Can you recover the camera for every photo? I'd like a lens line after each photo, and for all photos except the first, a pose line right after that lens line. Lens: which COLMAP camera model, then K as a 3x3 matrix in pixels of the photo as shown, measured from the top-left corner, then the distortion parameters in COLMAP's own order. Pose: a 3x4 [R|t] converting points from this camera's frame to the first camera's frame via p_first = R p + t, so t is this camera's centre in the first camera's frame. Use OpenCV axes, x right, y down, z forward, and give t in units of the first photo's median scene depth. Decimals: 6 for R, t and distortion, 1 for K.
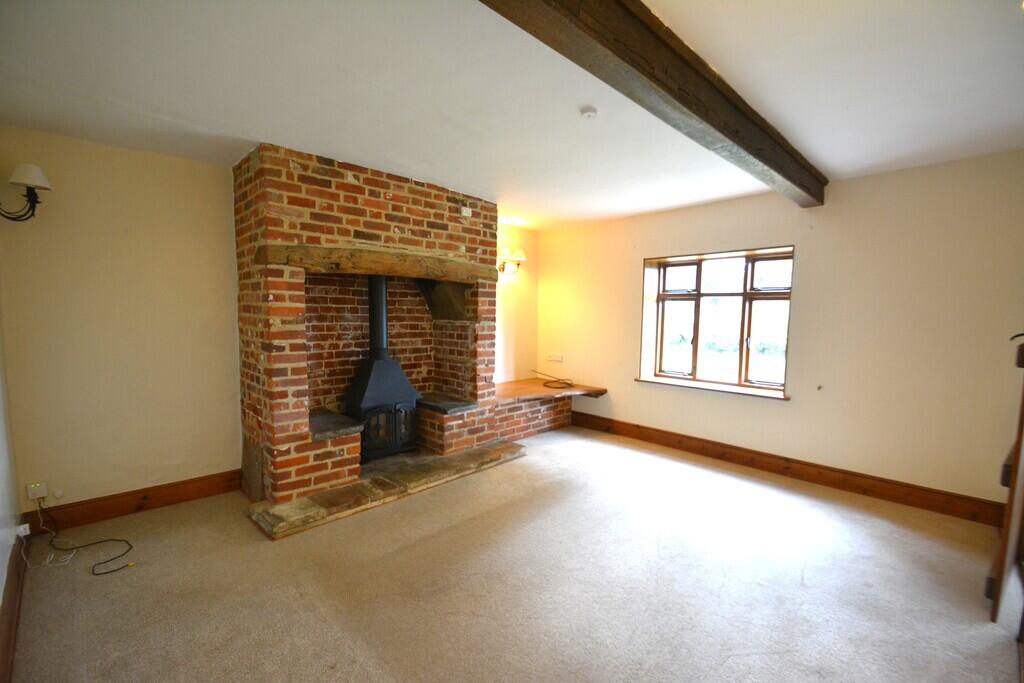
lens RADIAL K [[447.8, 0, 510.4], [0, 447.8, 344.0], [0, 0, 1]] dist [-0.013090, -0.003806]
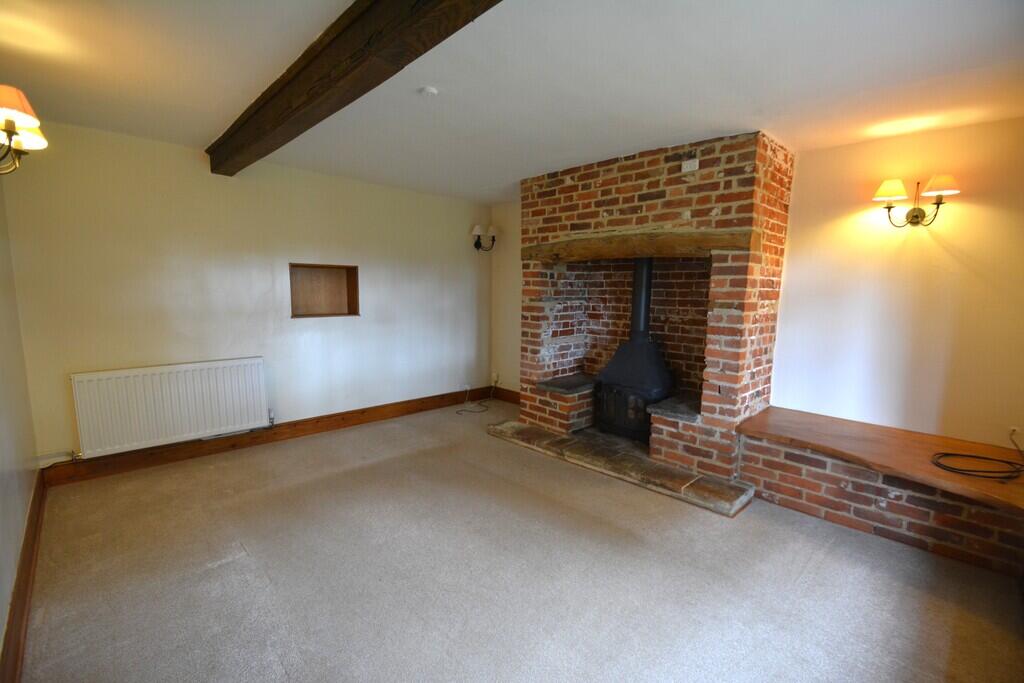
lens RADIAL K [[447.8, 0, 510.4], [0, 447.8, 344.7], [0, 0, 1]] dist [-0.013090, -0.003806]
pose [[-0.018943, 0.109678, -0.993787, 0.740668], [-0.088213, 0.989905, 0.110931, -0.047807], [0.995921, 0.089767, -0.009077, 0.753259]]
